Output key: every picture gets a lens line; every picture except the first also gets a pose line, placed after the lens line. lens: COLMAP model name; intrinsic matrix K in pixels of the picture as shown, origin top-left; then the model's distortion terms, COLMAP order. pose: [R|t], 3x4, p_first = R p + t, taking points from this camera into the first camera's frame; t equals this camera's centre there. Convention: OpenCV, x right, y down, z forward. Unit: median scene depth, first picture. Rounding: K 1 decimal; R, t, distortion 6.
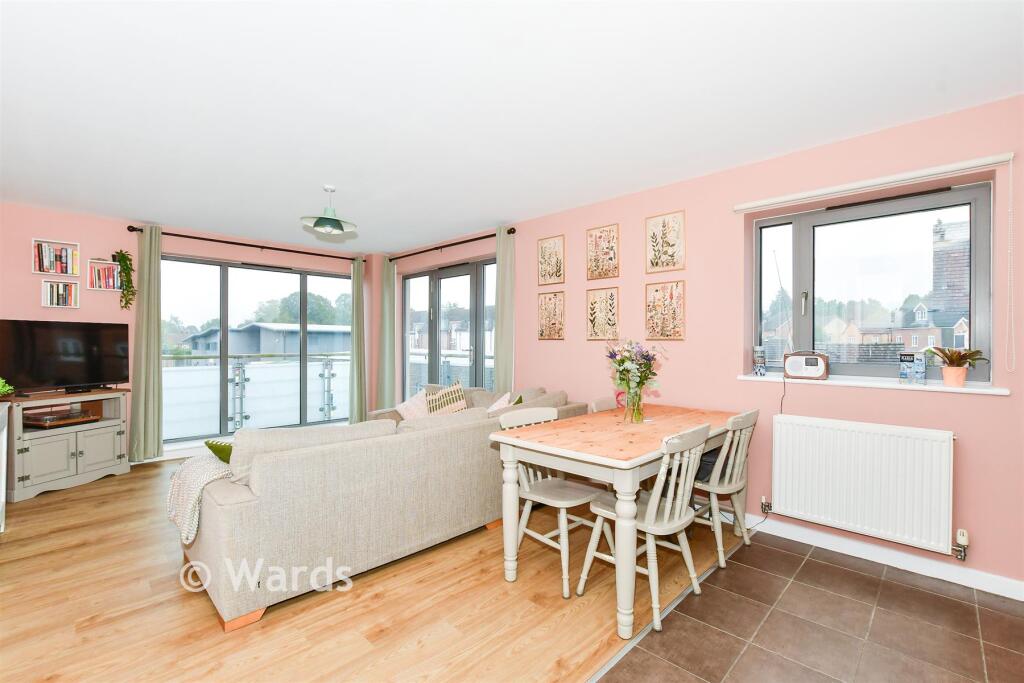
lens RADIAL K [[448.4, 0, 512.0], [0, 448.4, 341.5], [0, 0, 1]] dist [-0.012175, 0.000206]
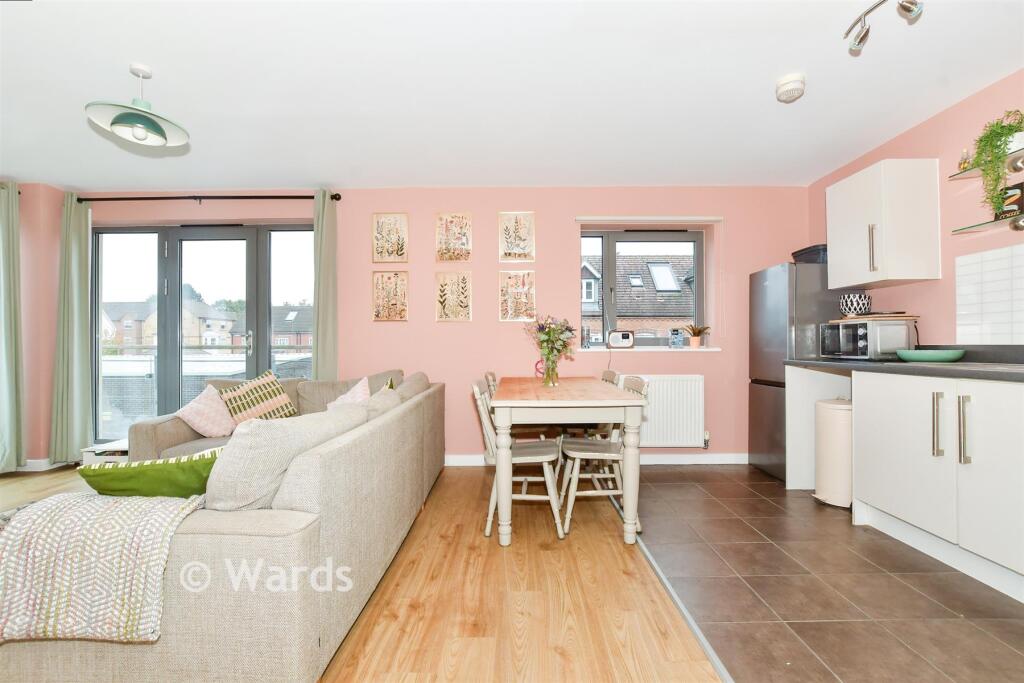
lens RADIAL K [[449.1, 0, 508.7], [0, 449.1, 342.6], [0, 0, 1]] dist [-0.015337, 0.000697]
pose [[0.723652, -0.000778, 0.690164, -0.459811], [0.004745, 0.999981, -0.003848, 0.054852], [-0.690149, 0.006060, 0.723642, 0.174497]]
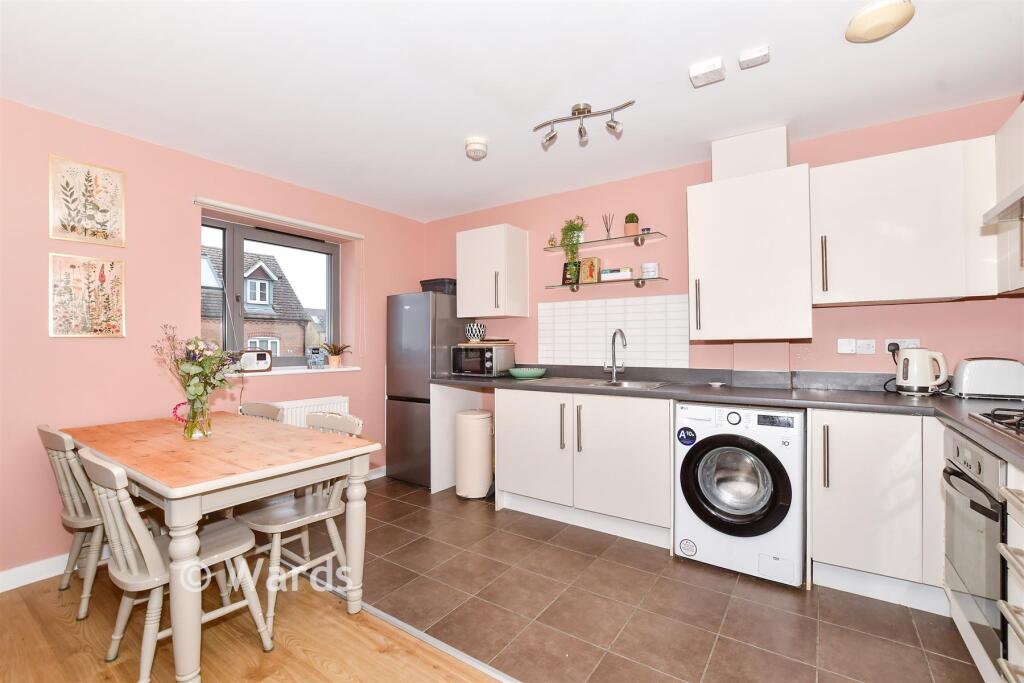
lens RADIAL K [[449.1, 0, 508.7], [0, 449.1, 342.6], [0, 0, 1]] dist [-0.015337, 0.000697]
pose [[-0.158186, 0.001557, 0.987408, -0.464030], [0.003016, 0.999995, -0.001094, 0.008754], [-0.987405, 0.002805, -0.158190, 0.428766]]
